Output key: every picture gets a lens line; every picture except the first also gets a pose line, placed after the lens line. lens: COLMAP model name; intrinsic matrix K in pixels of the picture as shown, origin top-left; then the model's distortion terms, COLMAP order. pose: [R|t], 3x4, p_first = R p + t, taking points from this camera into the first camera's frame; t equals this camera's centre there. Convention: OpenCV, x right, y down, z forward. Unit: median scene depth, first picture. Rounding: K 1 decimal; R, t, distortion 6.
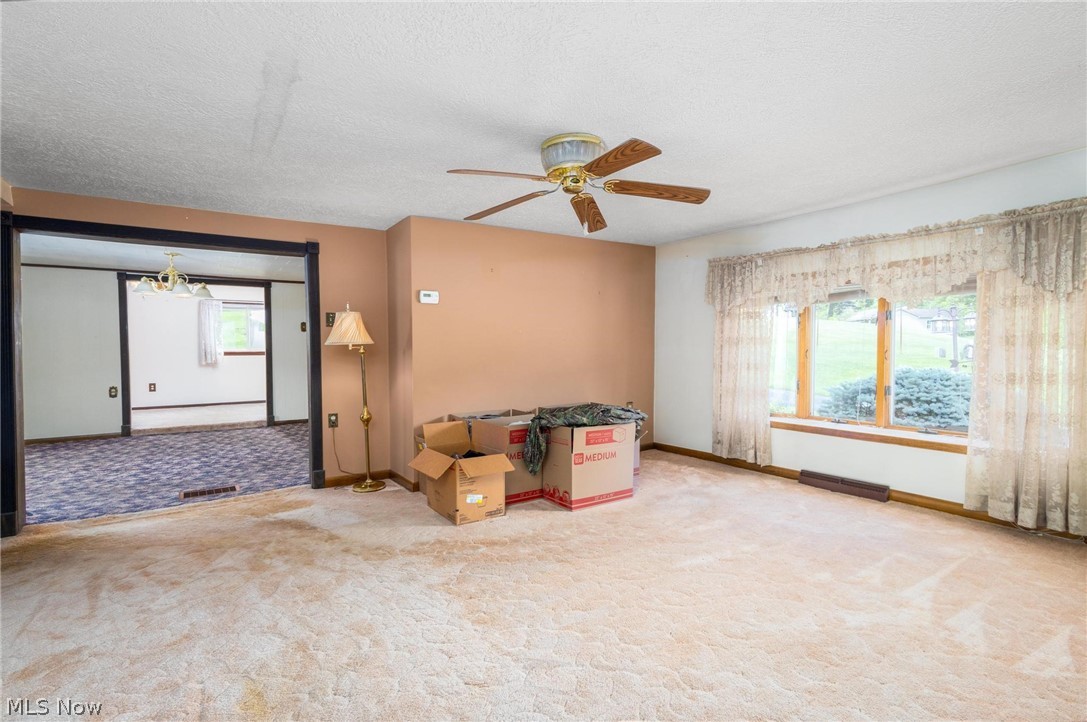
lens RADIAL K [[504.3, 0, 544.3], [0, 504.3, 367.0], [0, 0, 1]] dist [0.009570, -0.004471]
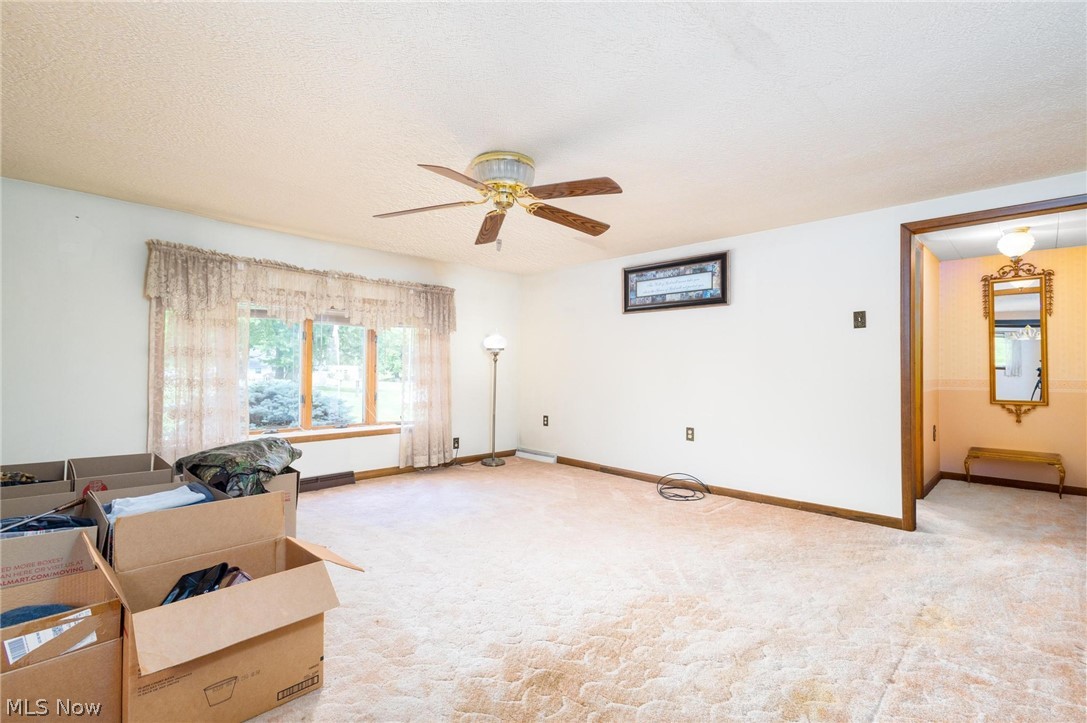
lens RADIAL K [[504.3, 0, 540.8], [0, 504.3, 366.4], [0, 0, 1]] dist [0.009570, -0.004471]
pose [[-0.201070, 0.009812, 0.979528, -0.706616], [0.030592, 0.999525, -0.003733, -0.009850], [-0.979099, 0.029215, -0.201274, 0.820581]]
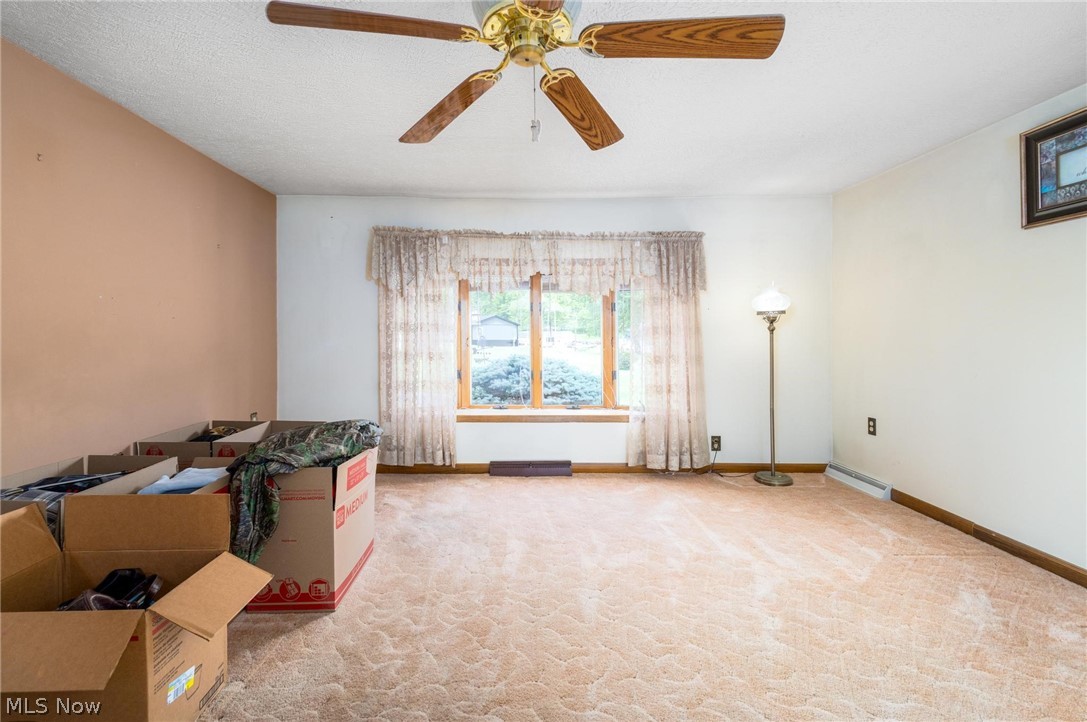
lens RADIAL K [[504.3, 0, 529.4], [0, 504.3, 343.8], [0, 0, 1]] dist [0.009570, -0.004471]
pose [[0.552060, -0.002235, 0.833801, -0.300380], [0.026769, 0.999528, -0.015044, -0.005904], [-0.833375, 0.030625, 0.551860, 0.475627]]
